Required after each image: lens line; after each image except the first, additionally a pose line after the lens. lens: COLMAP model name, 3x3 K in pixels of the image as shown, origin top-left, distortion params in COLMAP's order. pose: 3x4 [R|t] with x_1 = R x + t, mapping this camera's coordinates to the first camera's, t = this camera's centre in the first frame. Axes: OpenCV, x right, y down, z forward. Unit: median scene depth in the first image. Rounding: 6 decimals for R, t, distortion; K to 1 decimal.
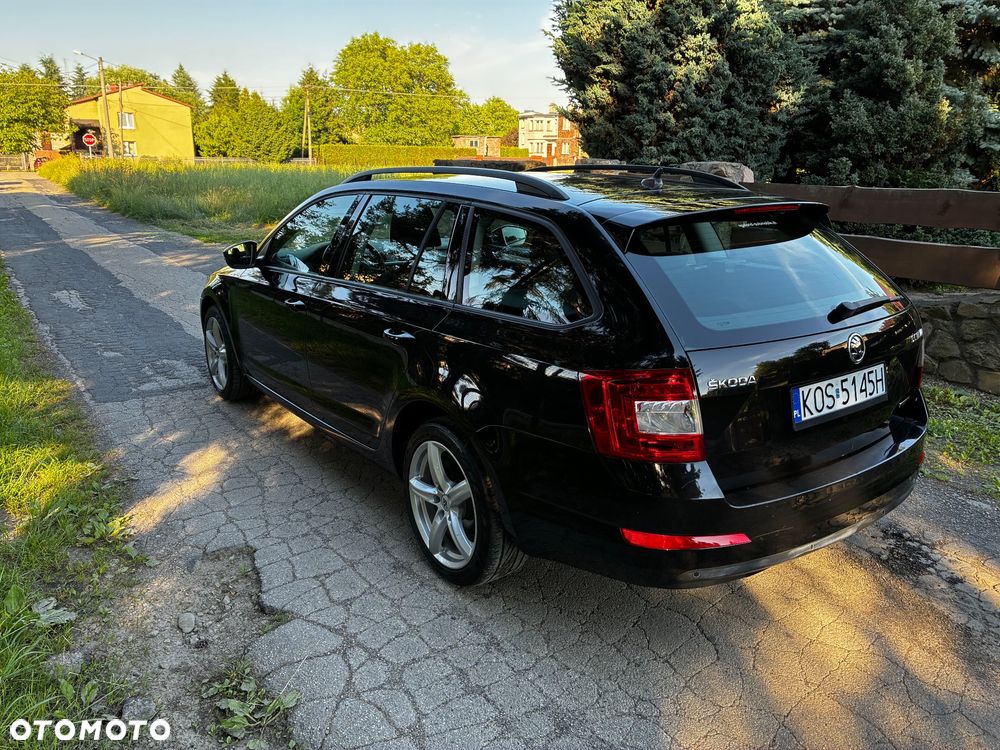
lens RADIAL K [[766.2, 0, 500.0], [0, 766.2, 330.3], [0, 0, 1]] dist [0.039574, -0.034694]
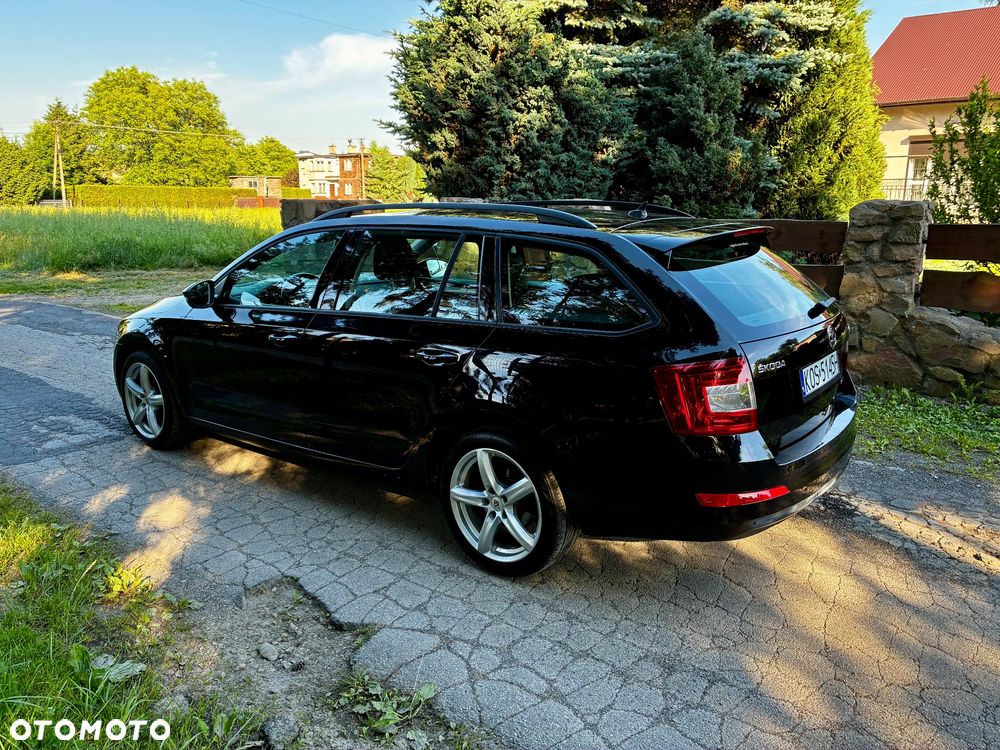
lens RADIAL K [[766.2, 0, 500.0], [0, 766.2, 330.3], [0, 0, 1]] dist [0.039574, -0.034694]
pose [[0.957569, -0.056039, 0.282703, -0.125961], [0.070275, 0.996707, -0.040461, 0.007583], [-0.279504, 0.058611, 0.958354, -0.024404]]
